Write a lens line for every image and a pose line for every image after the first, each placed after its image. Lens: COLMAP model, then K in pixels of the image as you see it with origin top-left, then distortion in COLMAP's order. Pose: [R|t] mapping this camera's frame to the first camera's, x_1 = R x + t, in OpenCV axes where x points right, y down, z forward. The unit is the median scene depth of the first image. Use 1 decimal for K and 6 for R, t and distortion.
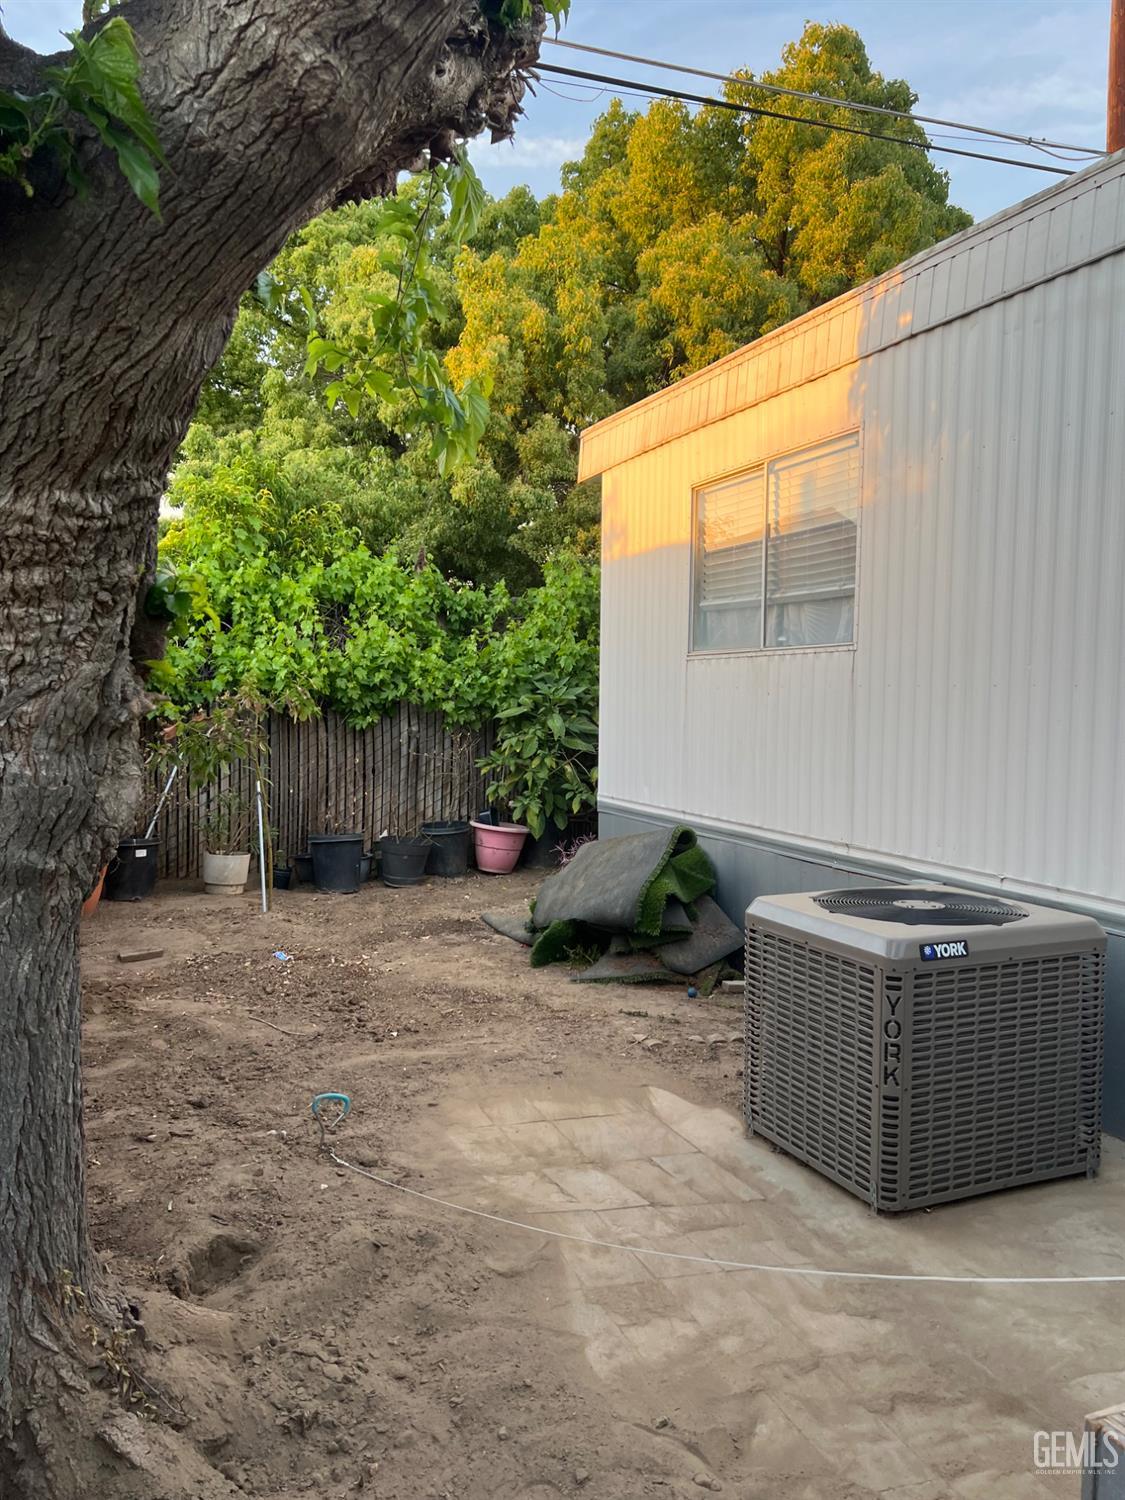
lens RADIAL K [[1126.4, 0, 562.5], [0, 1126.4, 750.0], [0, 0, 1]] dist [0.049961, -0.058719]
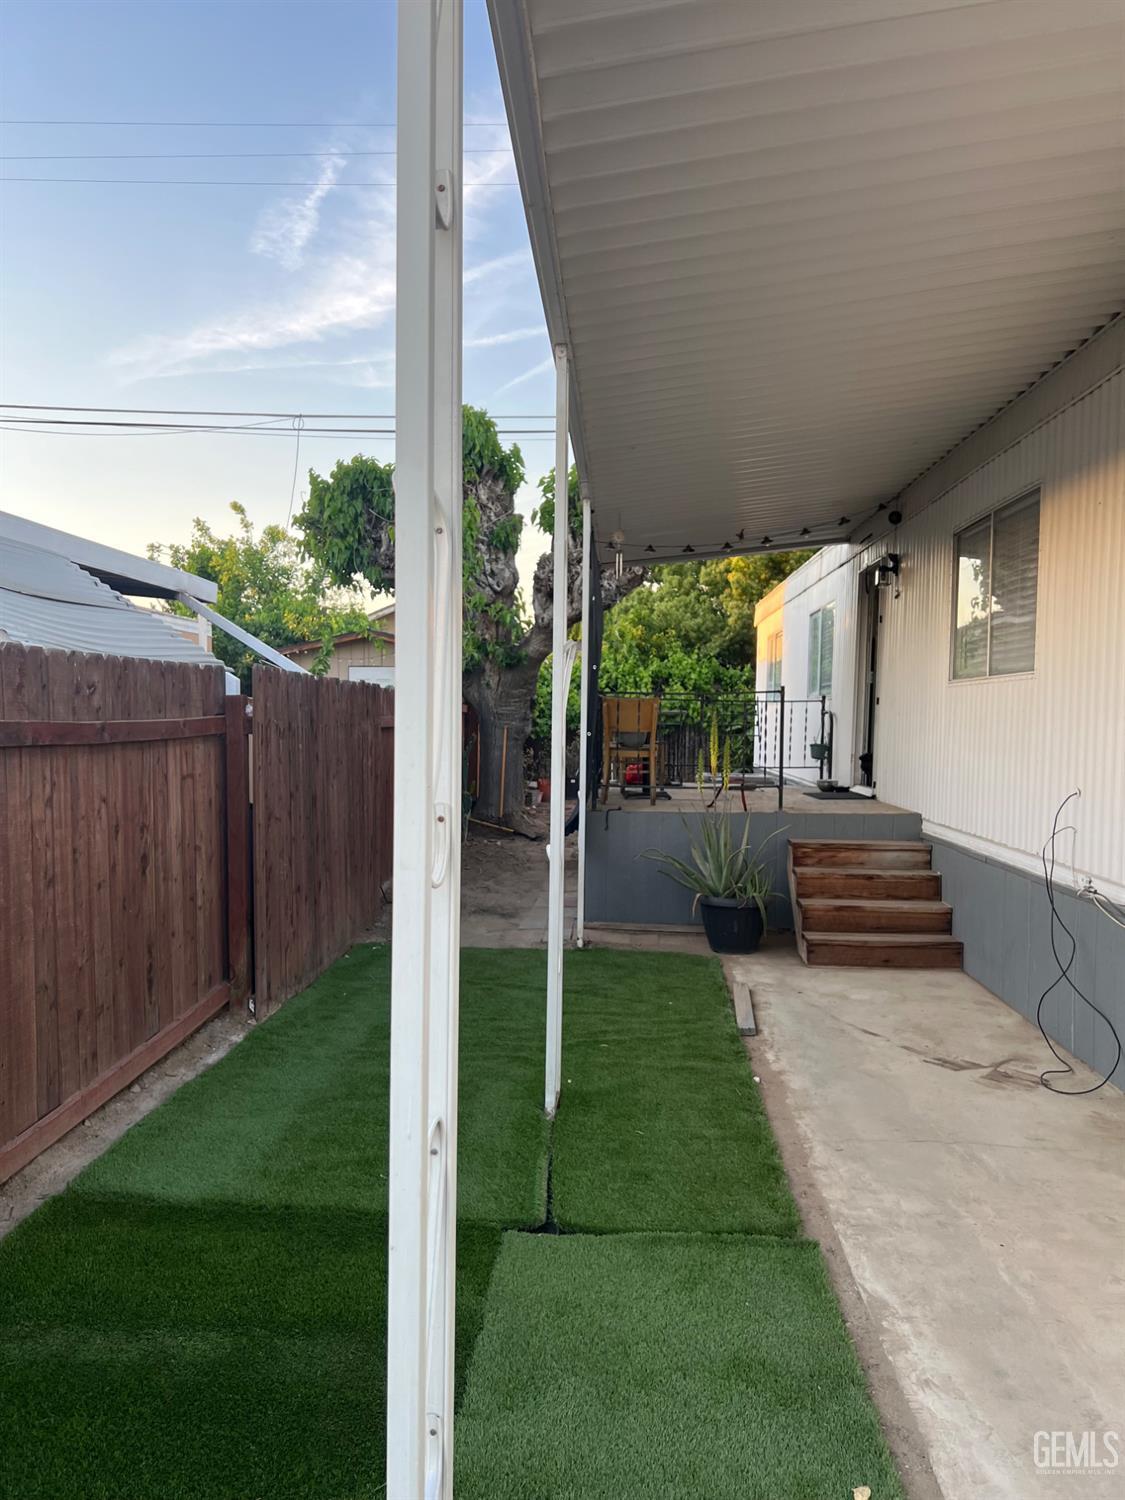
lens RADIAL K [[1126.4, 0, 562.5], [0, 1126.4, 750.0], [0, 0, 1]] dist [0.049961, -0.058719]
pose [[0.899908, 0.015038, -0.435821, 0.573050], [-0.028327, 0.999310, -0.024008, 0.066896], [0.435159, 0.033951, 0.899713, -1.042522]]
